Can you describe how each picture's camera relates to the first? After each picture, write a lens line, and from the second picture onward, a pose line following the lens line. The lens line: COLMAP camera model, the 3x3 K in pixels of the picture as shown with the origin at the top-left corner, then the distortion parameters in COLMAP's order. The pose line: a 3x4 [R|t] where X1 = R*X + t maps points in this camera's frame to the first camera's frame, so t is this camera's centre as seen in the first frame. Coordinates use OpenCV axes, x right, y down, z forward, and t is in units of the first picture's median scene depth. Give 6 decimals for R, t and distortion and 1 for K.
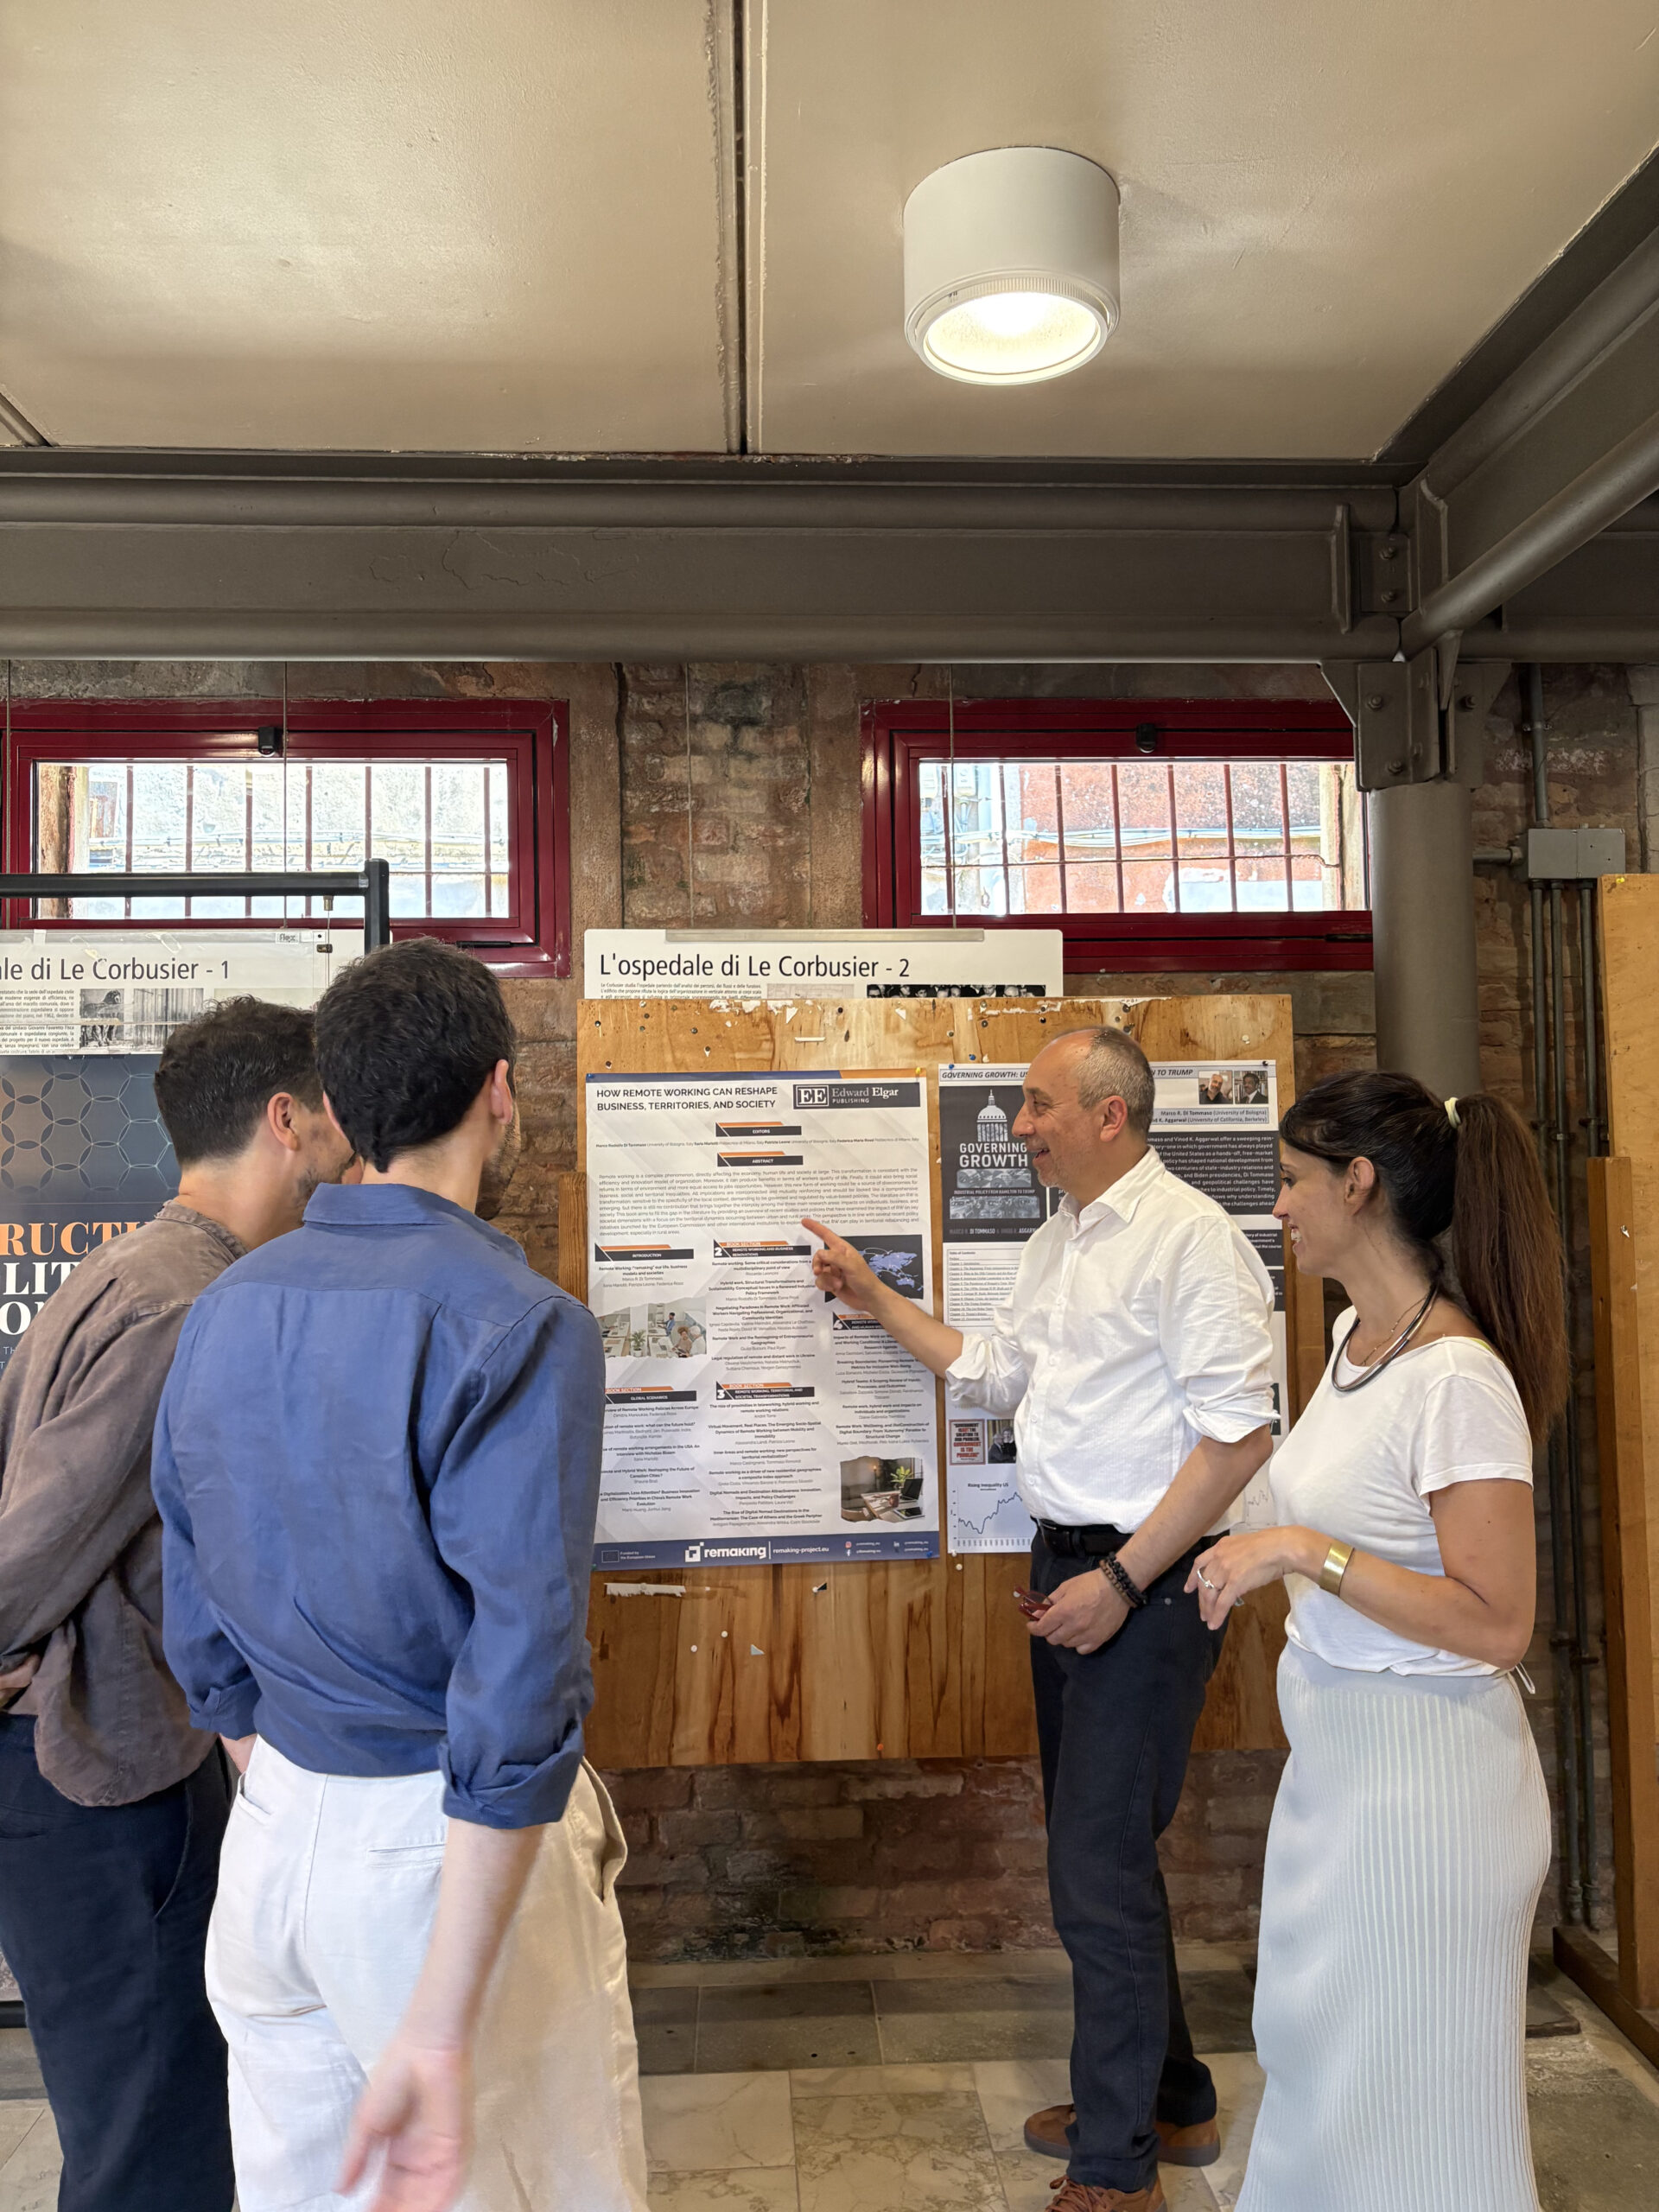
lens RADIAL K [[1672.0, 0, 824.0], [0, 1672.0, 1082.1], [0, 0, 1]] dist [0.038374, -0.041283]
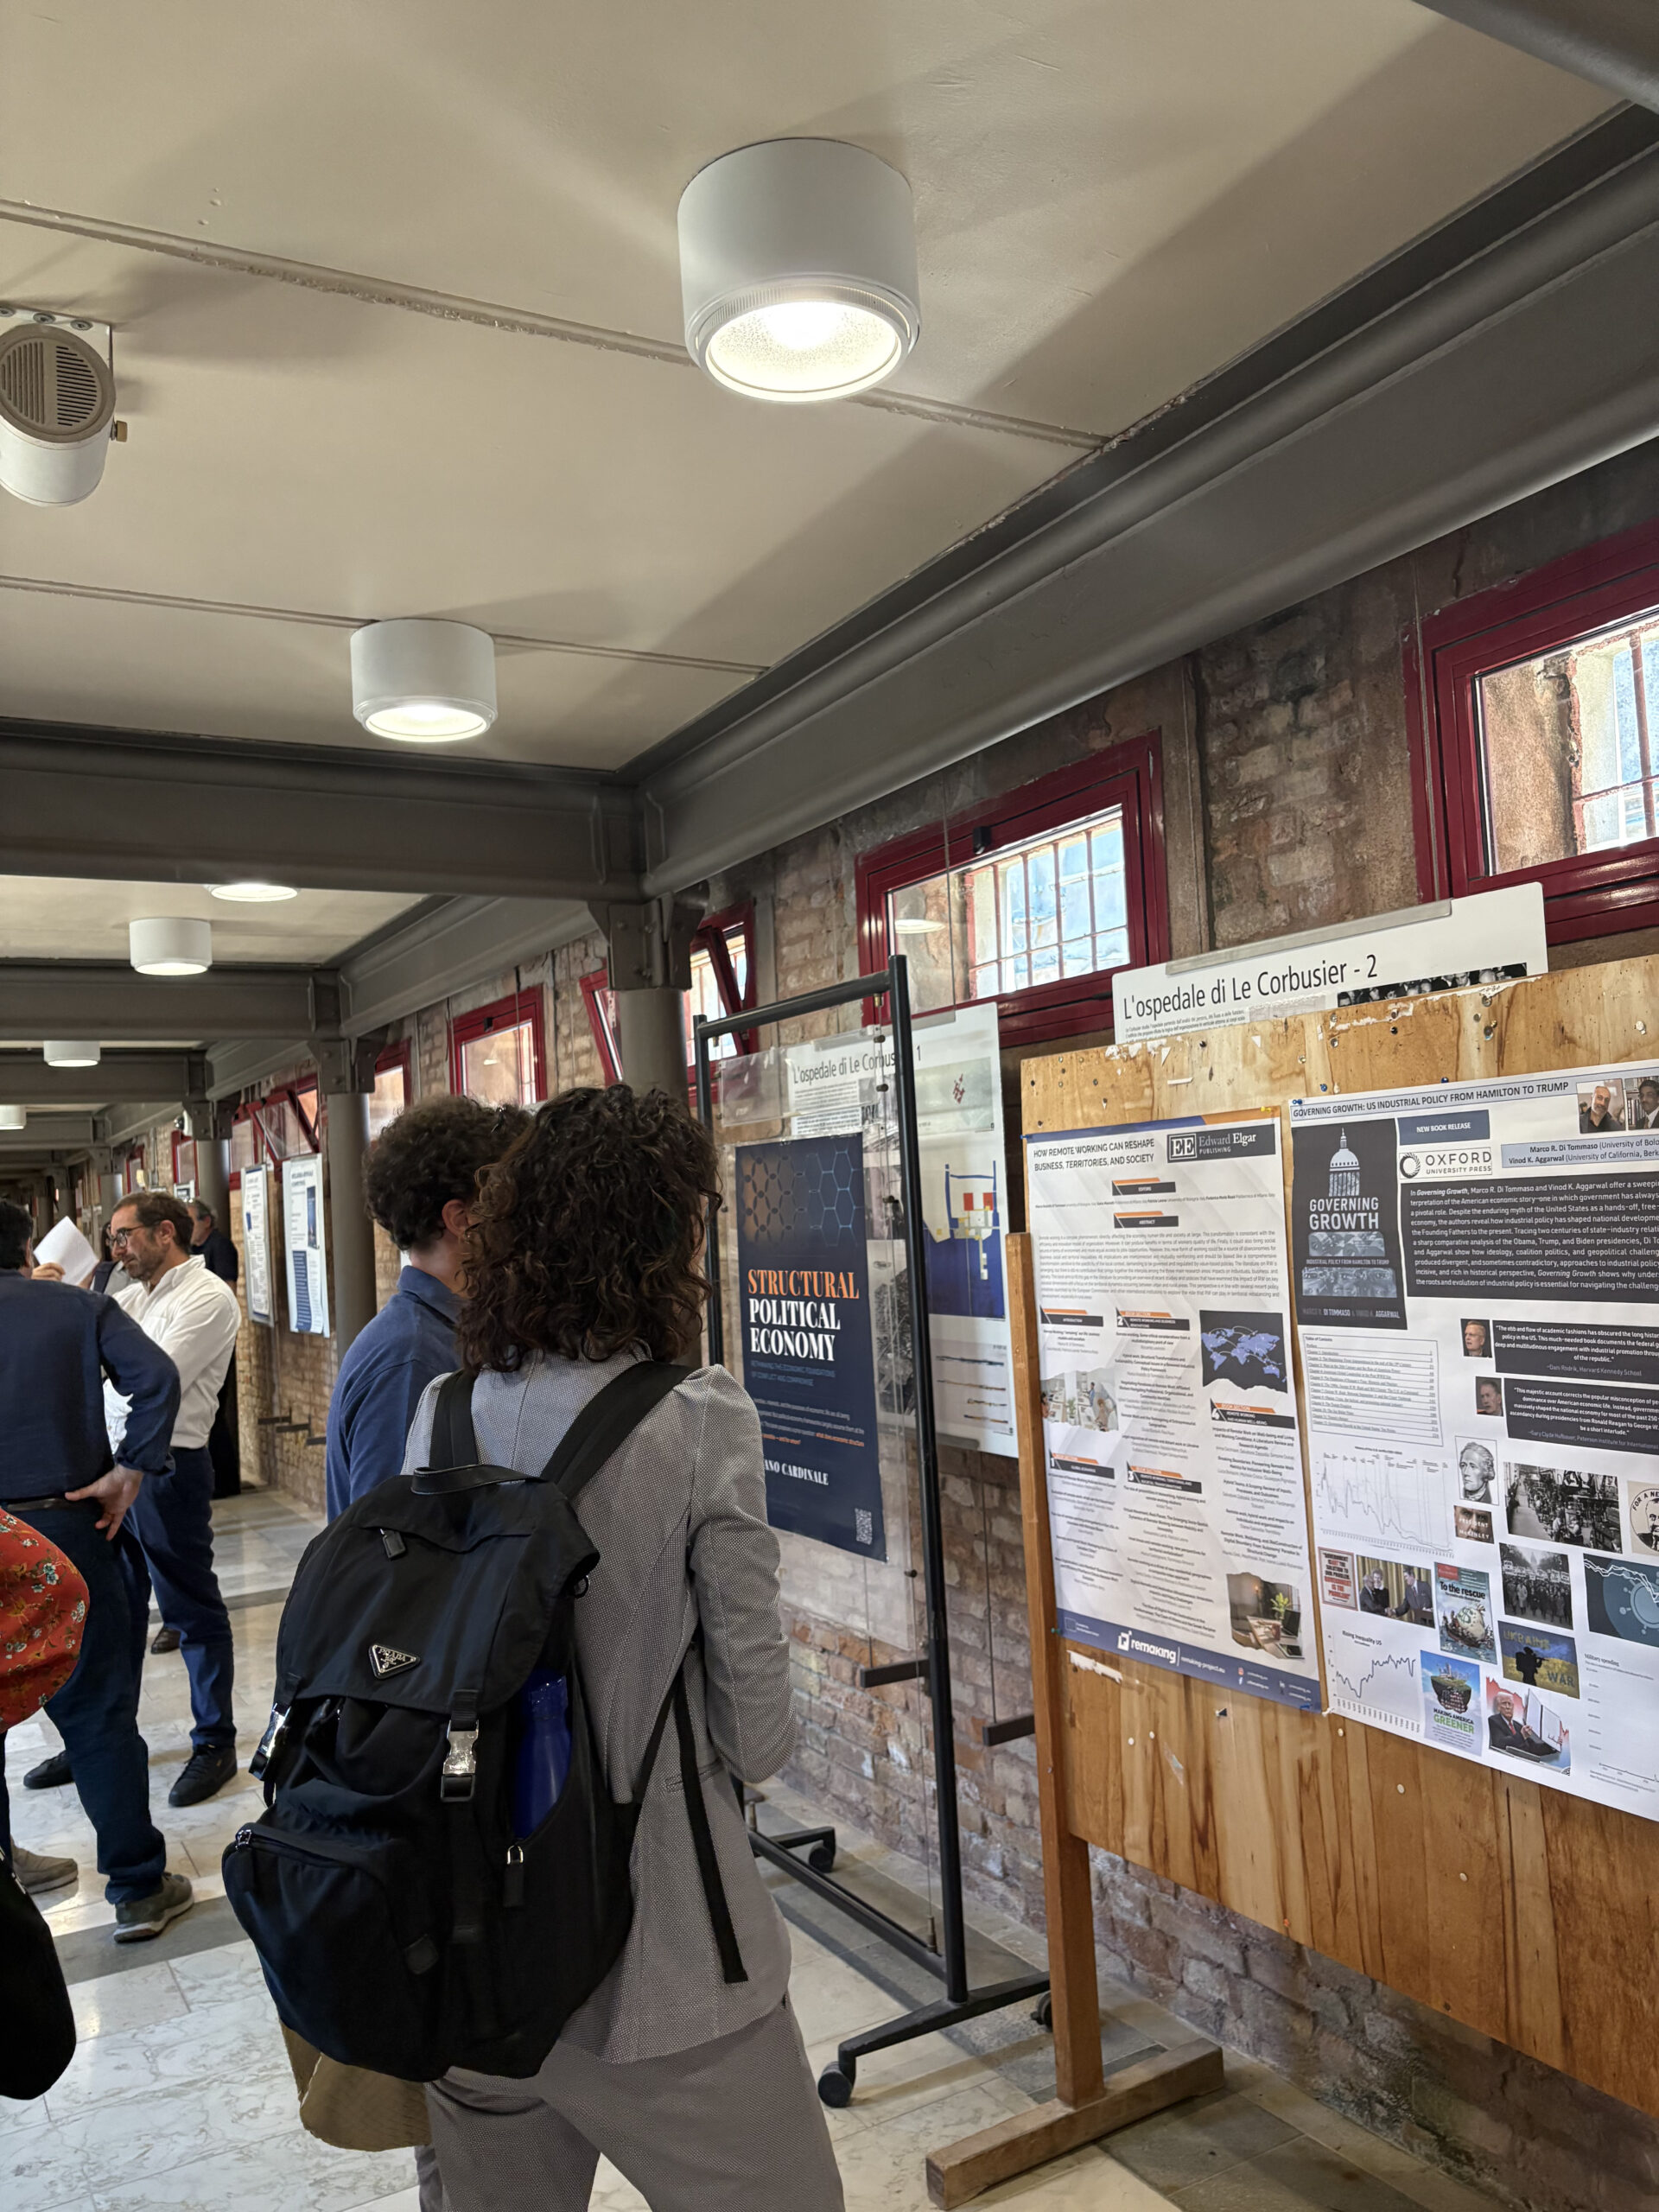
lens RADIAL K [[1672.0, 0, 848.8], [0, 1672.0, 1111.7], [0, 0, 1]] dist [0.038374, -0.041283]
pose [[0.453730, -0.058904, -0.889191, 0.696409], [0.099330, 0.994938, -0.015224, -0.014162], [0.885586, -0.081416, 0.457284, 0.452936]]
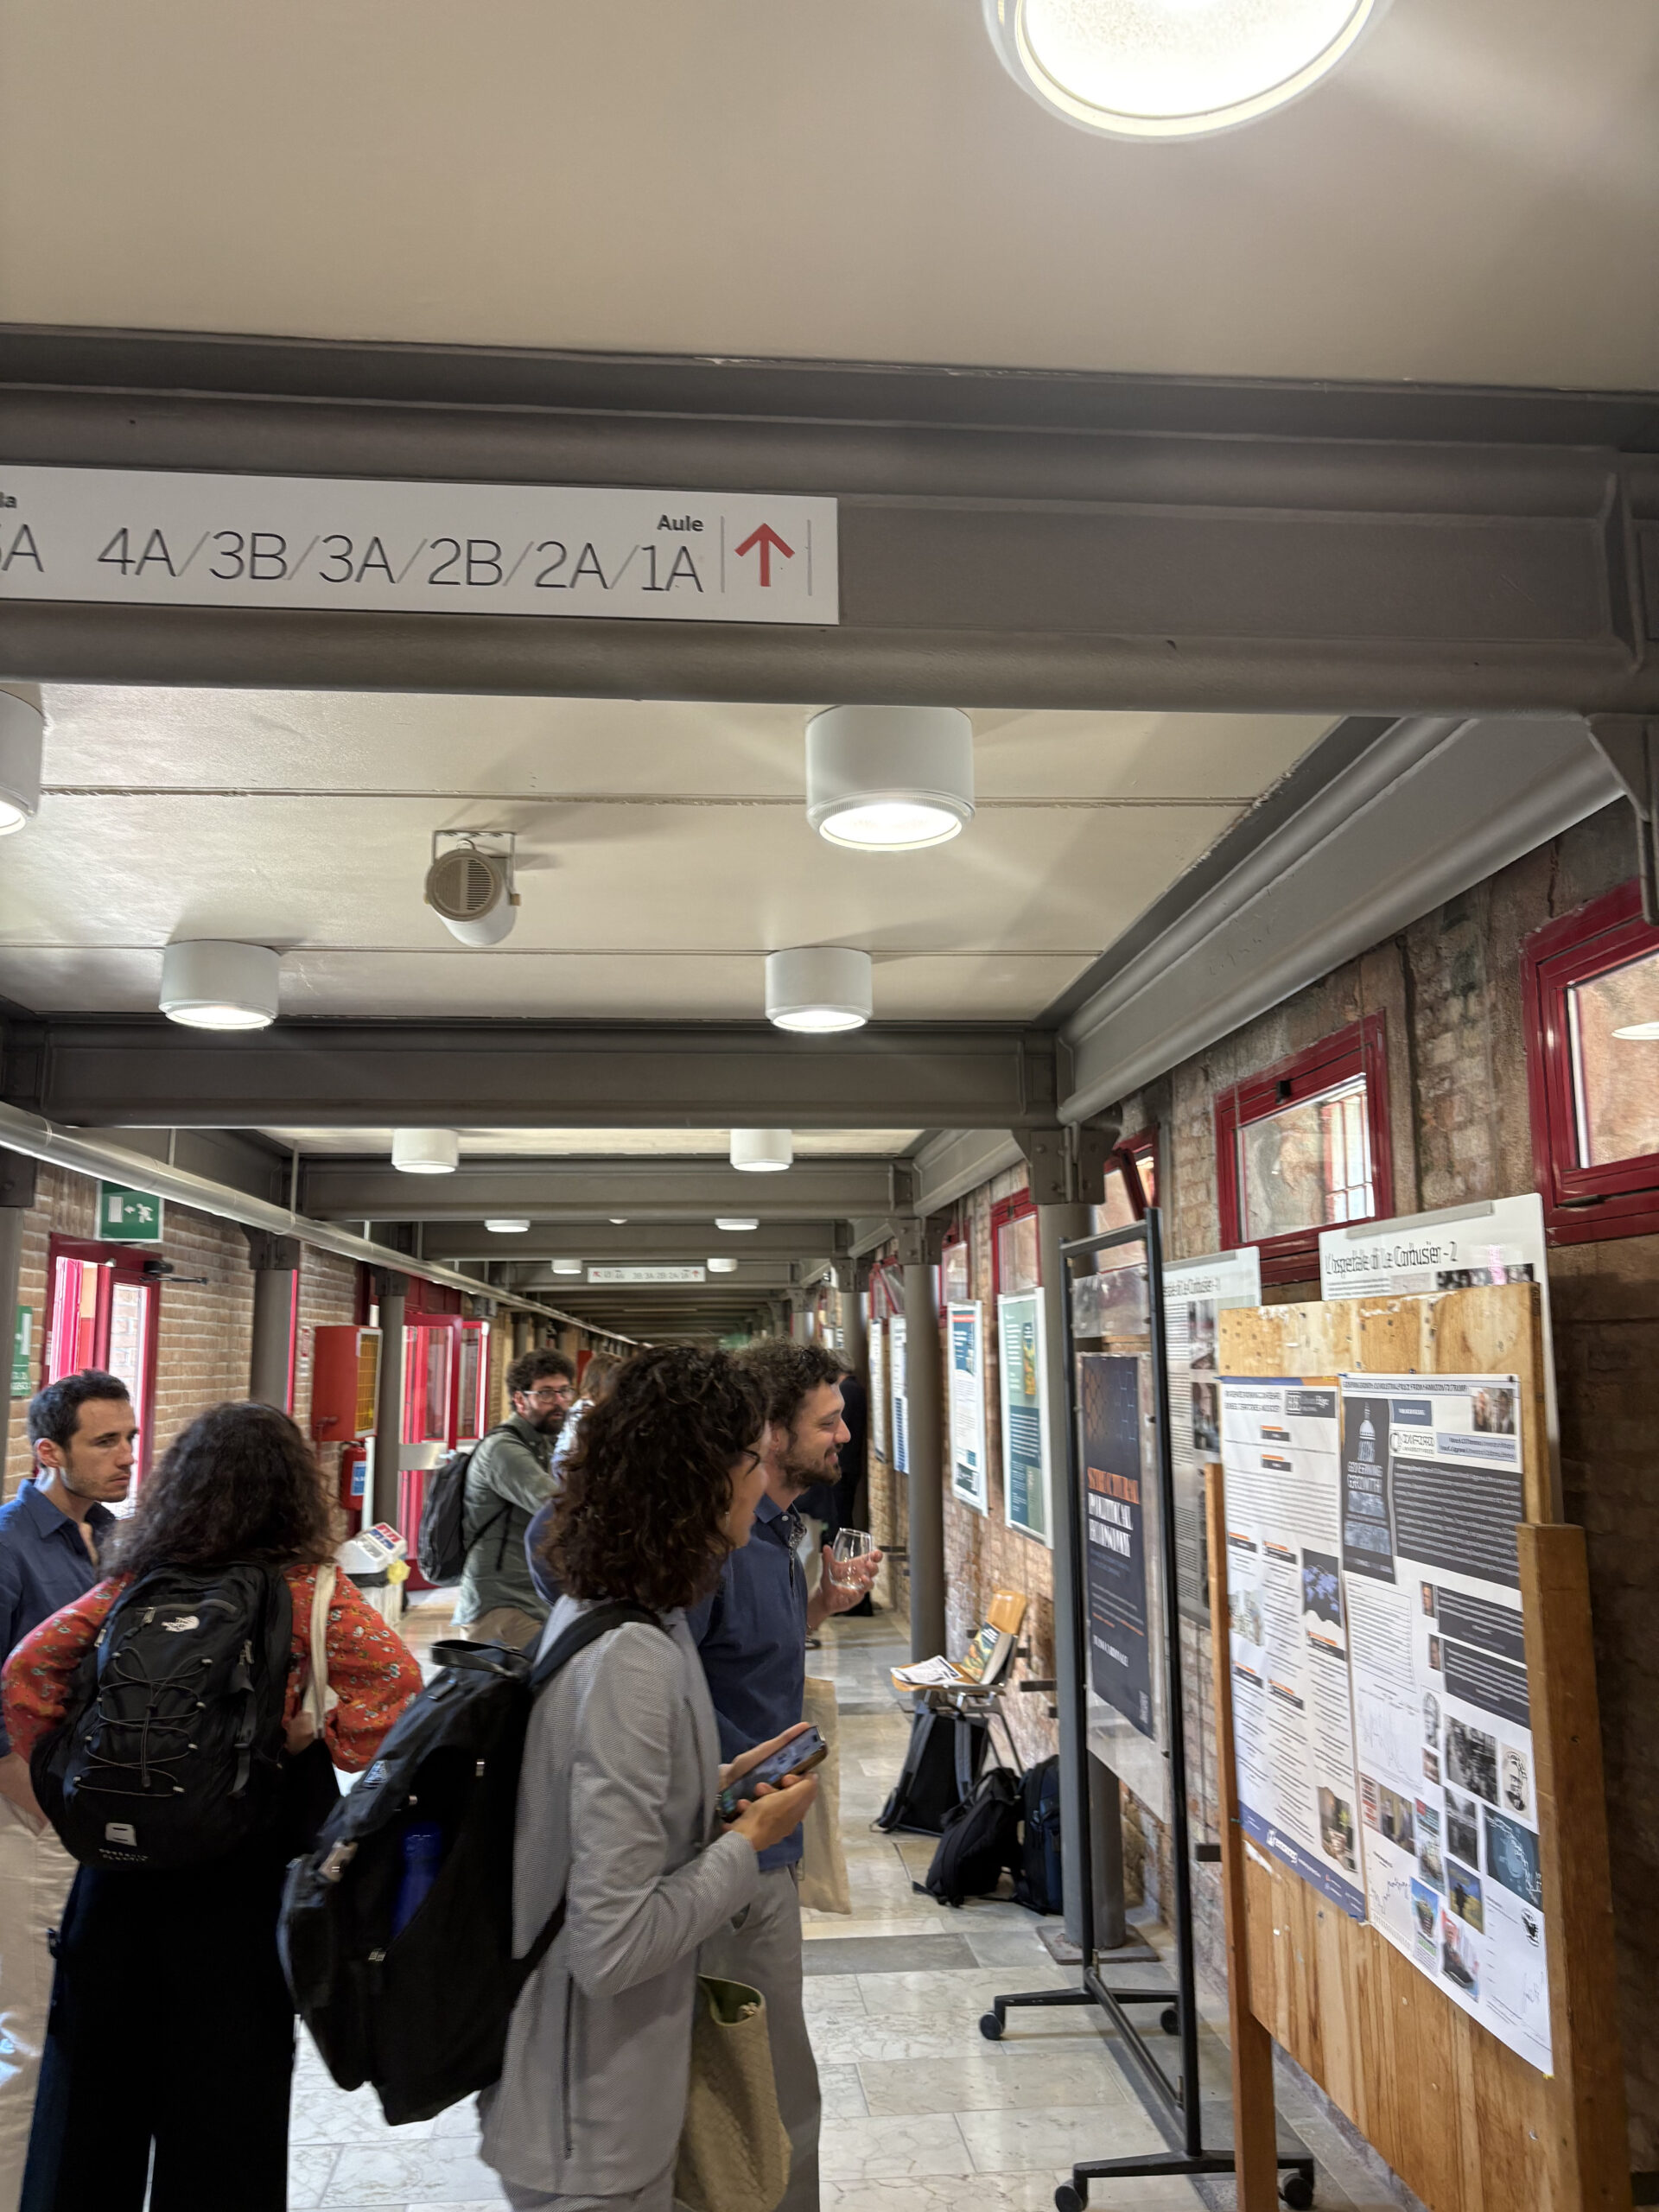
lens RADIAL K [[1672.0, 0, 822.7], [0, 1672.0, 1085.7], [0, 0, 1]] dist [0.038374, -0.041283]
pose [[0.027227, -0.147613, -0.988670, 1.027698], [0.063298, 0.987307, -0.145666, -0.051411], [0.997623, -0.058615, 0.036225, 0.697085]]
